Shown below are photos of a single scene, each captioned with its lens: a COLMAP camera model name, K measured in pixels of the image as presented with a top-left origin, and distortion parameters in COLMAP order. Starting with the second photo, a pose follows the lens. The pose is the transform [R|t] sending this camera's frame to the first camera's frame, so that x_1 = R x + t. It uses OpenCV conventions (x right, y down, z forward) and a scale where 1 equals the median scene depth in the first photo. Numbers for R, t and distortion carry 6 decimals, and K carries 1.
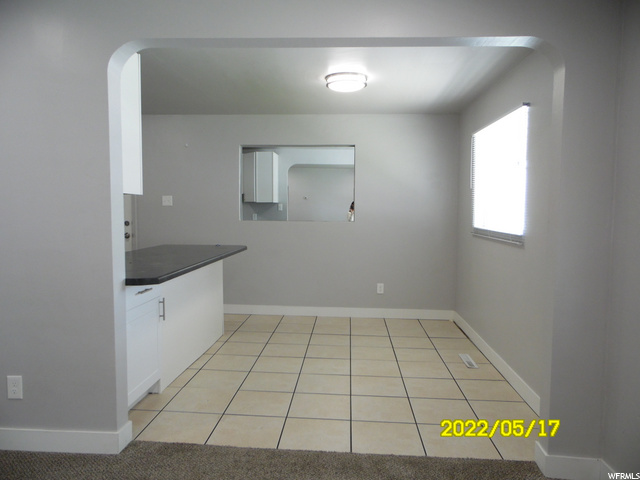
lens RADIAL K [[473.1, 0, 320.0], [0, 473.1, 240.0], [0, 0, 1]] dist [0.000750, 0.000548]
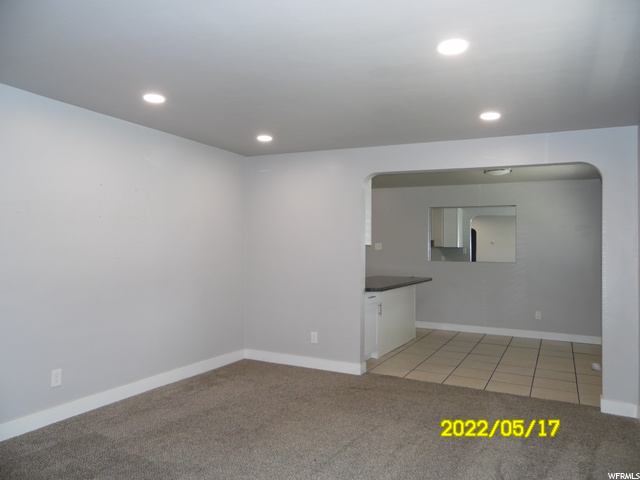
lens RADIAL K [[473.1, 0, 320.0], [0, 473.1, 240.0], [0, 0, 1]] dist [0.000750, 0.000548]
pose [[0.917794, -0.003632, -0.397039, 0.095191], [-0.031740, 0.996087, -0.082481, 0.023916], [0.395785, 0.088302, 0.914088, -0.424737]]
